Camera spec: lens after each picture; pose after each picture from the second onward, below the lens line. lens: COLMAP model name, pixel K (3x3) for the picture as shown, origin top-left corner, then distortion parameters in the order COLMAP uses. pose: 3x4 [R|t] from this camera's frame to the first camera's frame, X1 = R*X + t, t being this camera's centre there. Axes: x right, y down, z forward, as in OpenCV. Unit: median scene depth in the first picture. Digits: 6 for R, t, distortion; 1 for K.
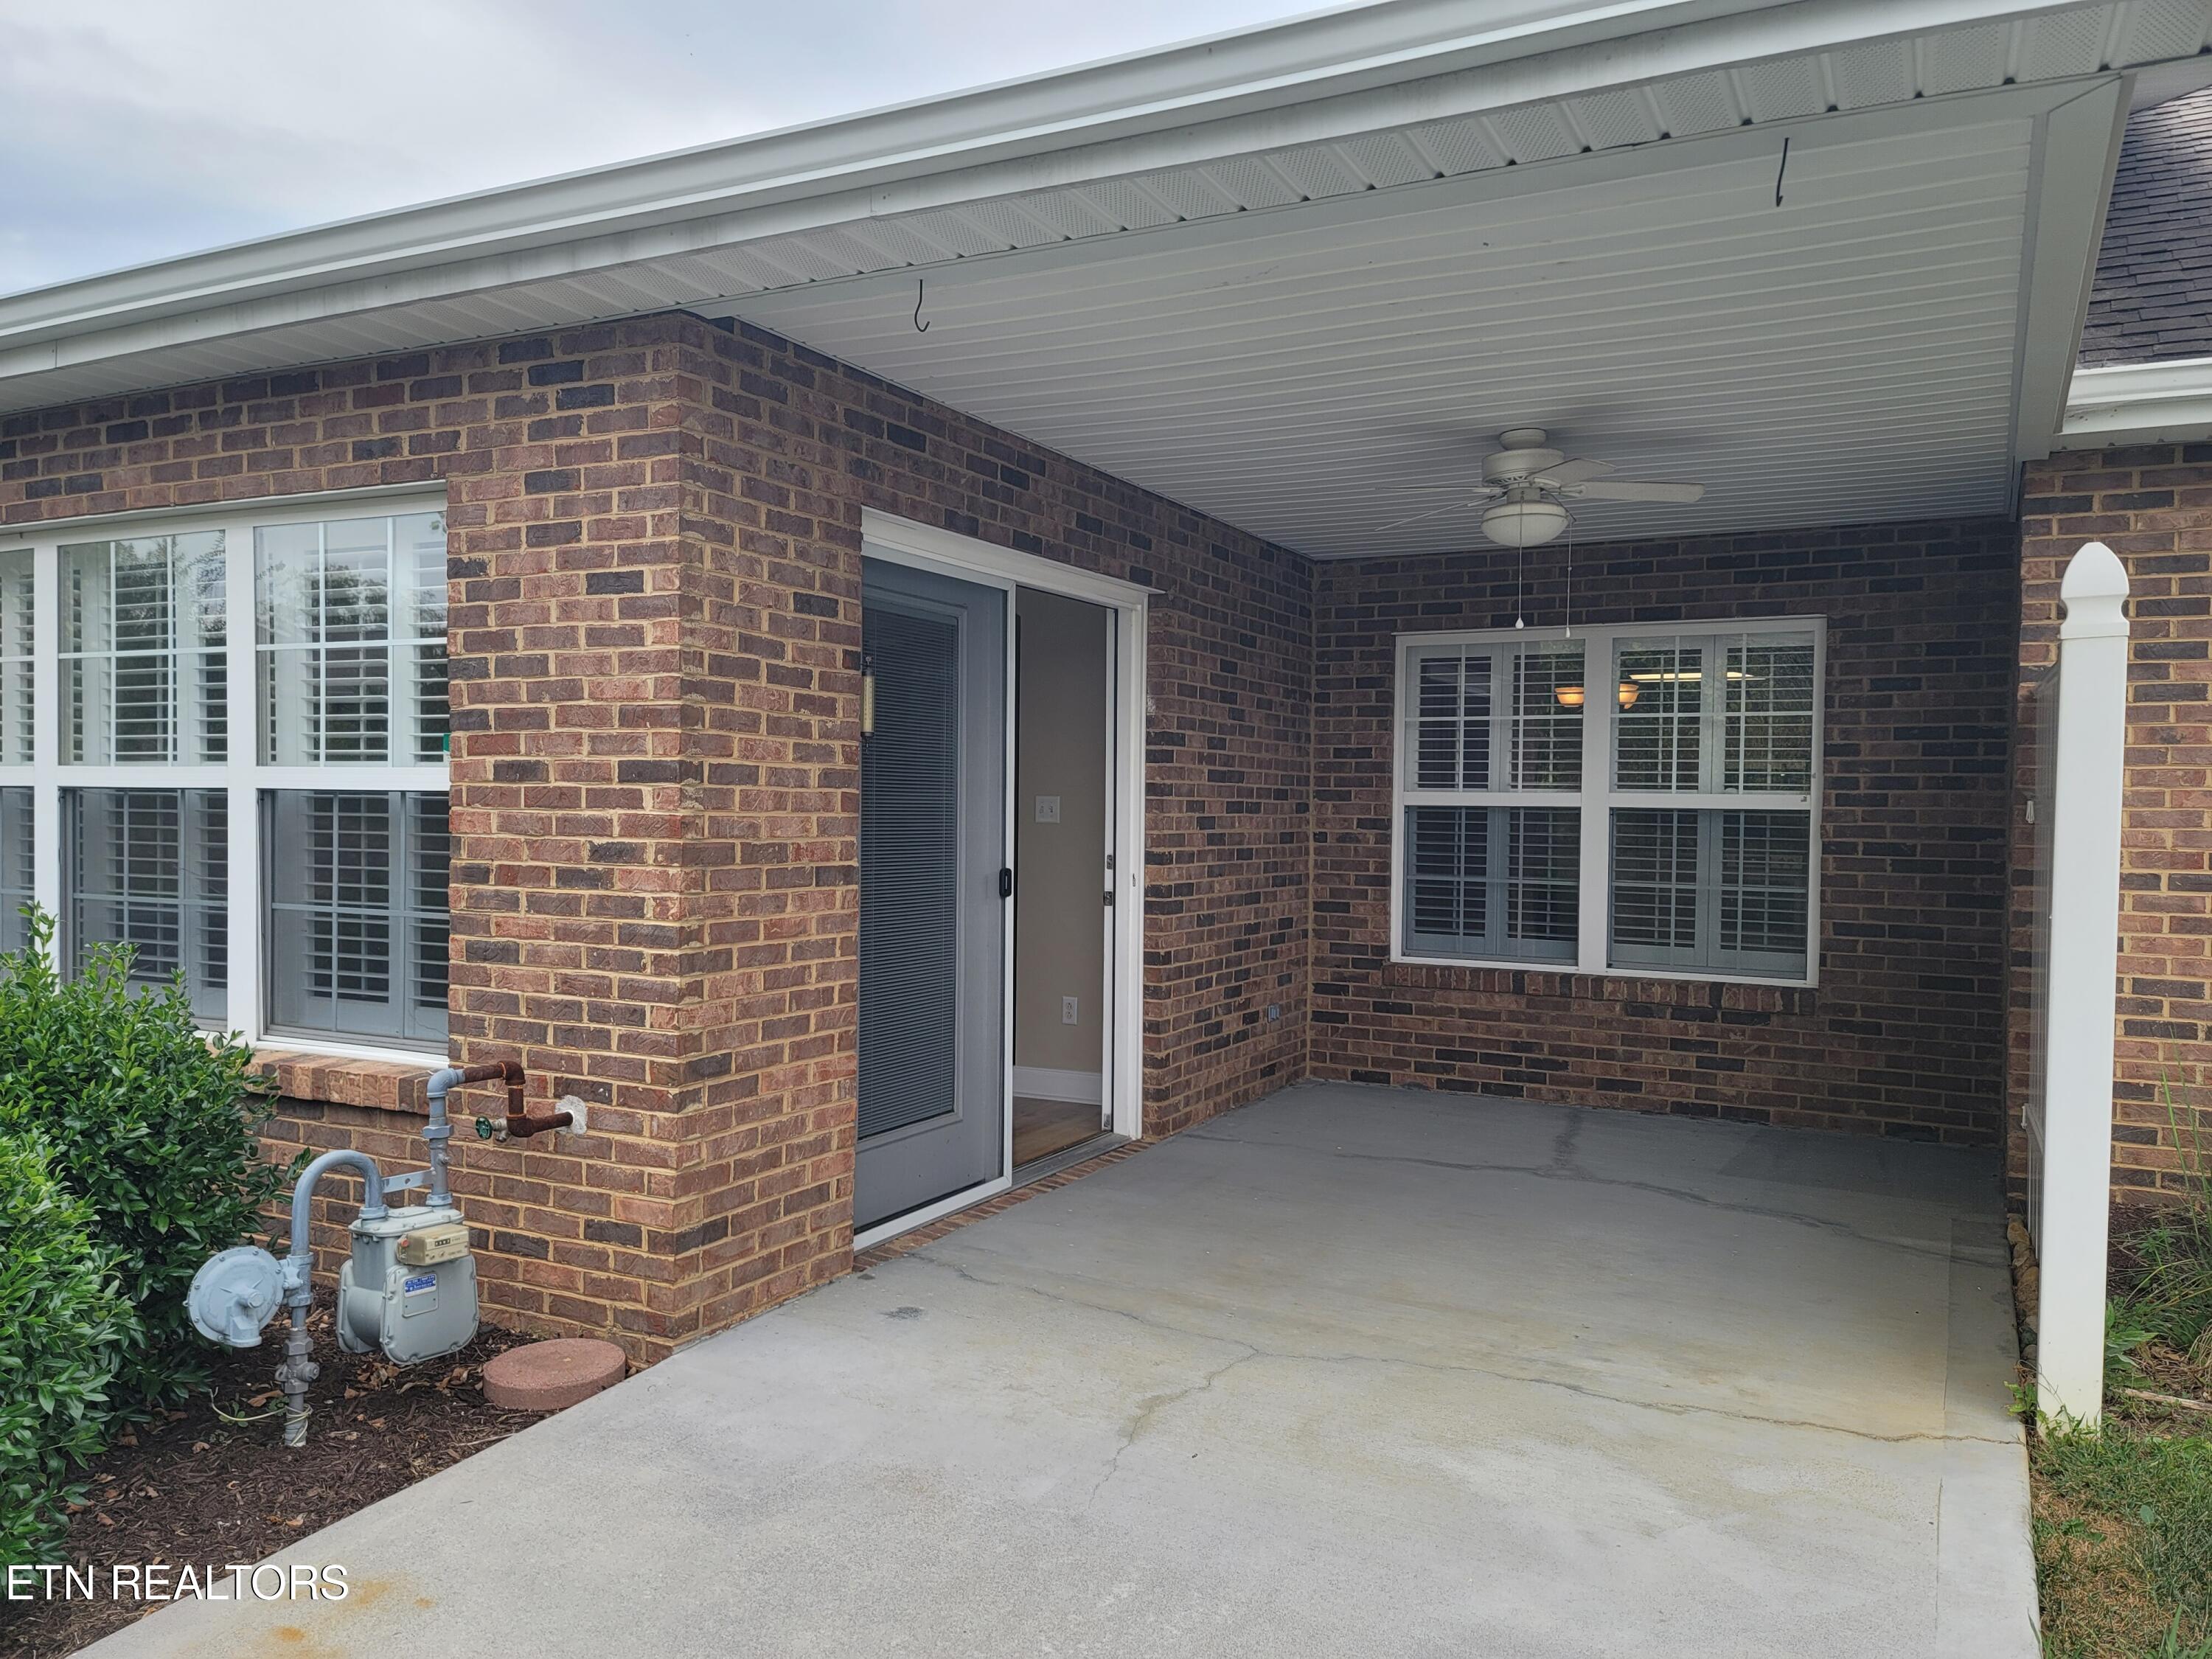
lens RADIAL K [[1625.0, 0, 1107.7], [0, 1625.0, 828.4], [0, 0, 1]] dist [0.074061, -0.039521]
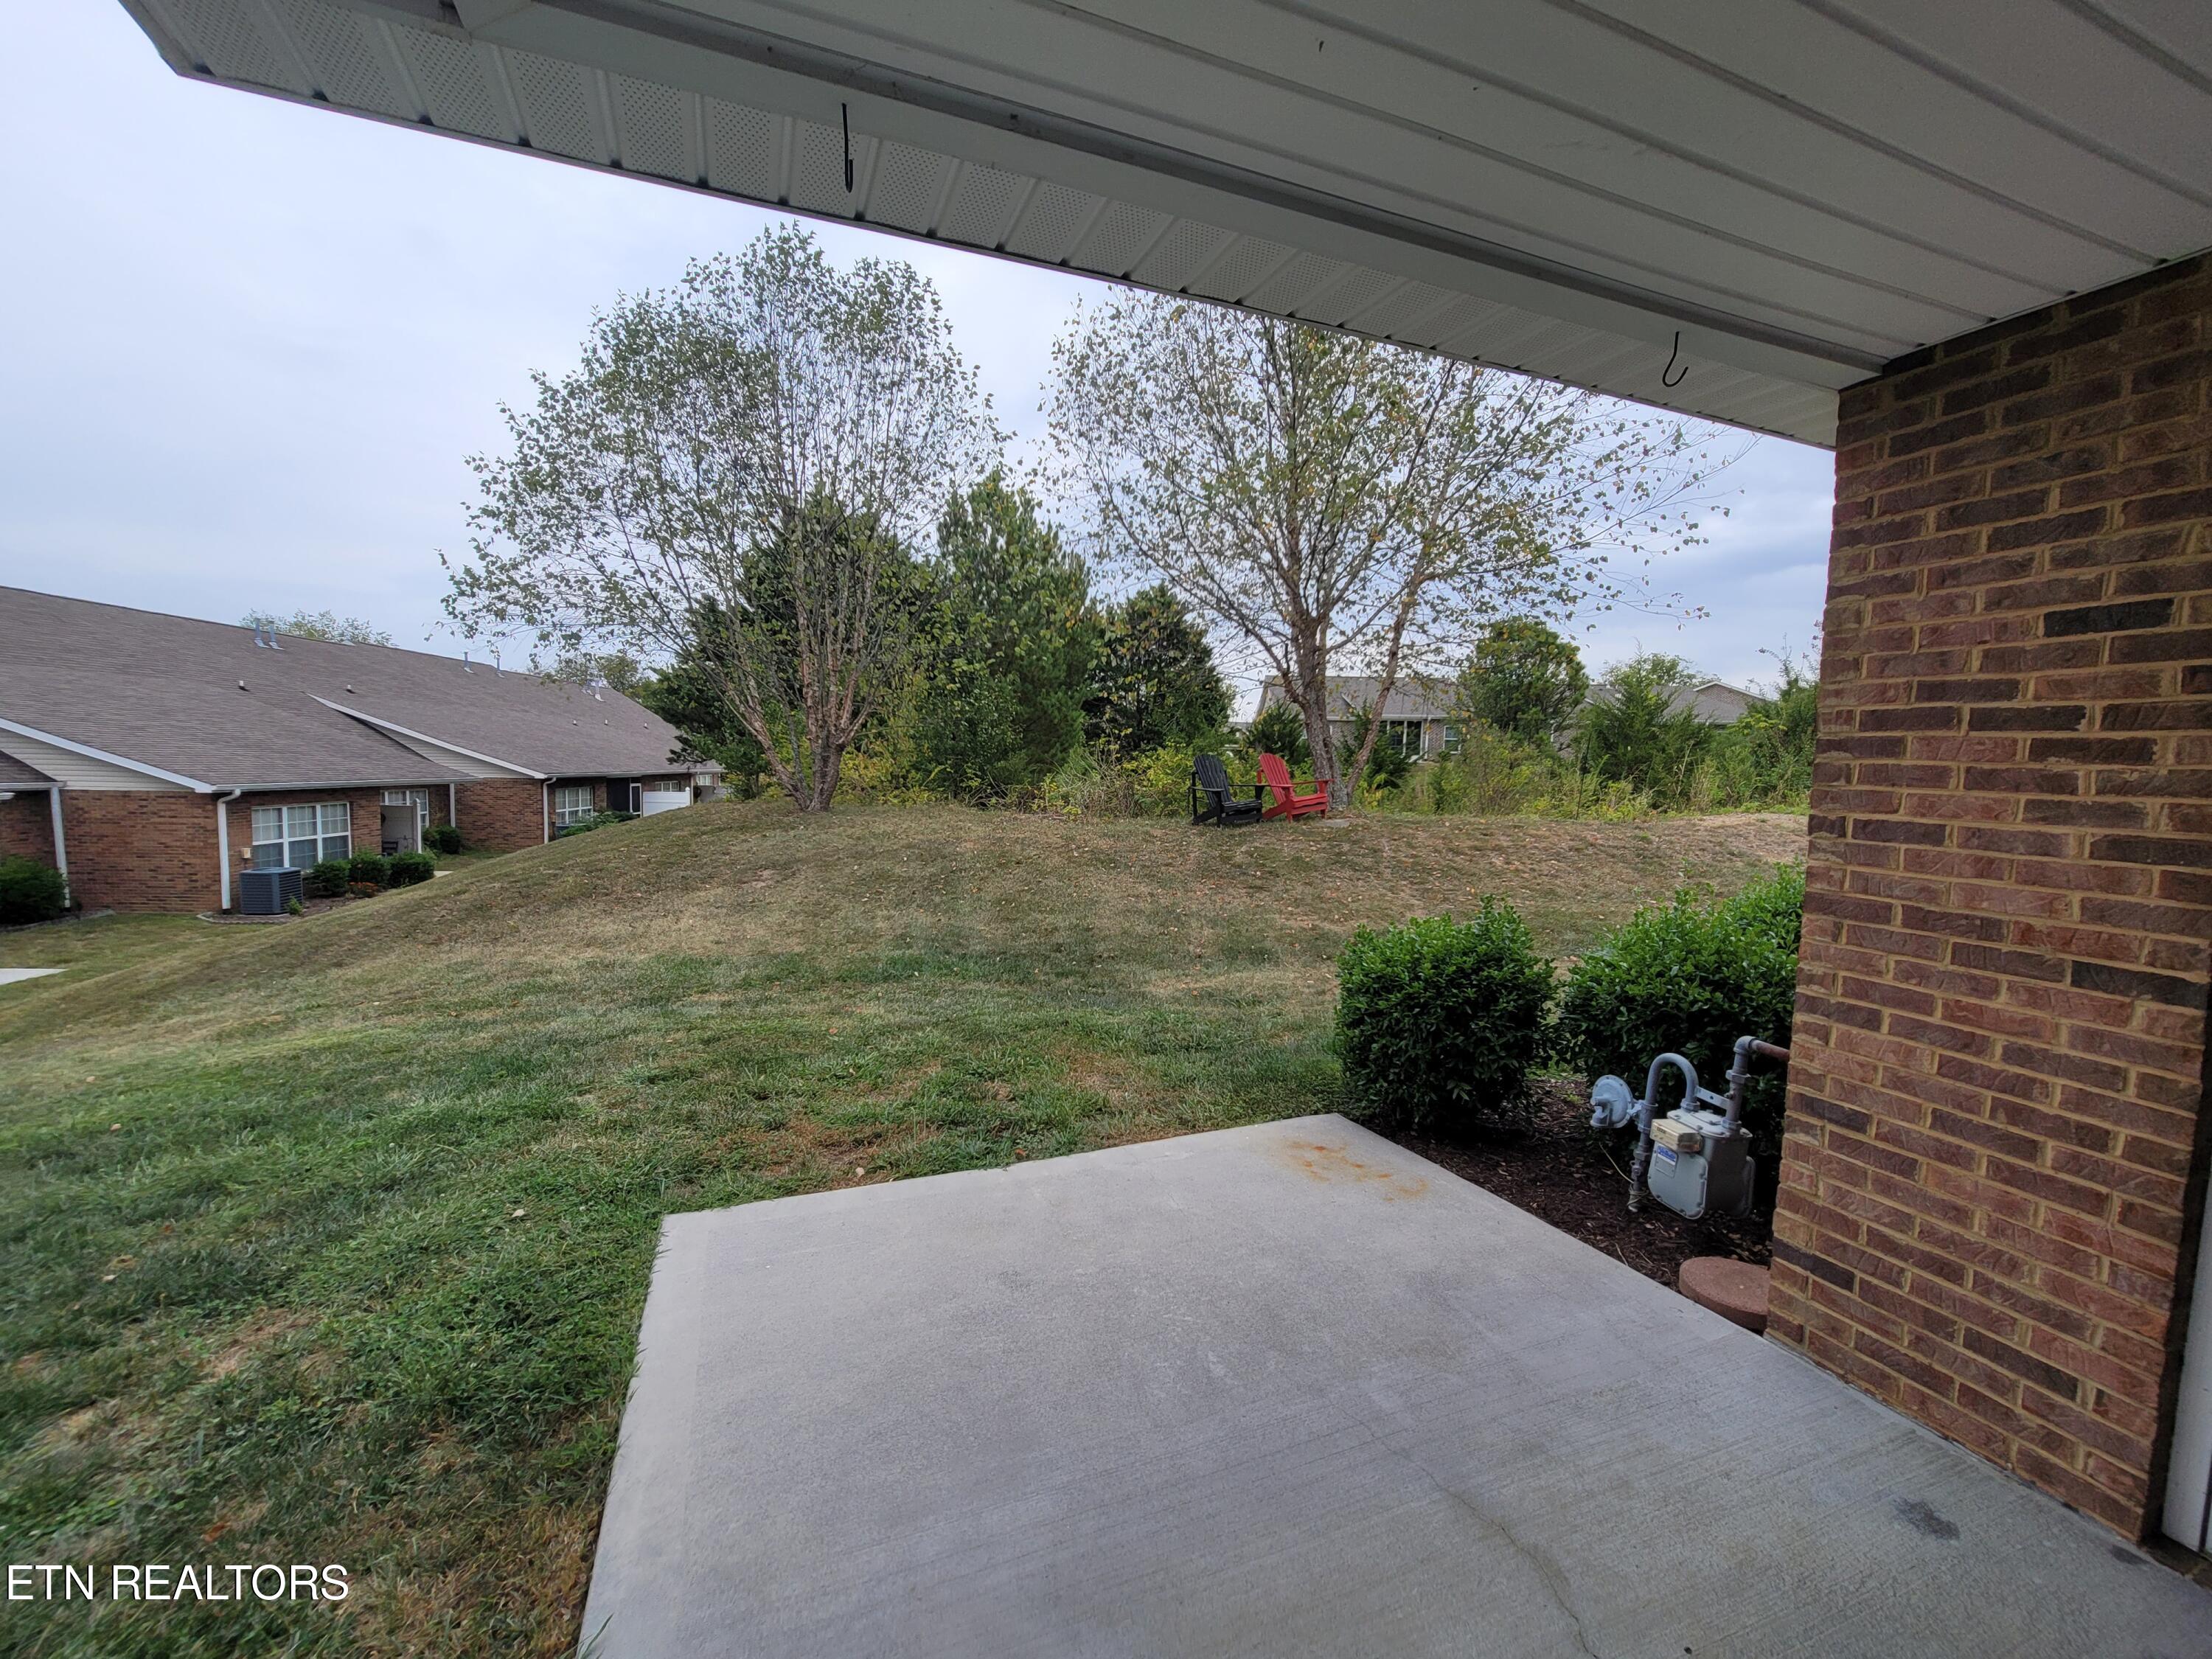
lens RADIAL K [[893.1, 0, 1102.4], [0, 893.1, 831.0], [0, 0, 1]] dist [-0.000488, -0.000039]
pose [[-0.655894, 0.033352, -0.754115, 0.449781], [-0.040641, 0.996014, 0.079398, -0.053796], [0.753758, 0.082725, -0.651925, 0.947189]]
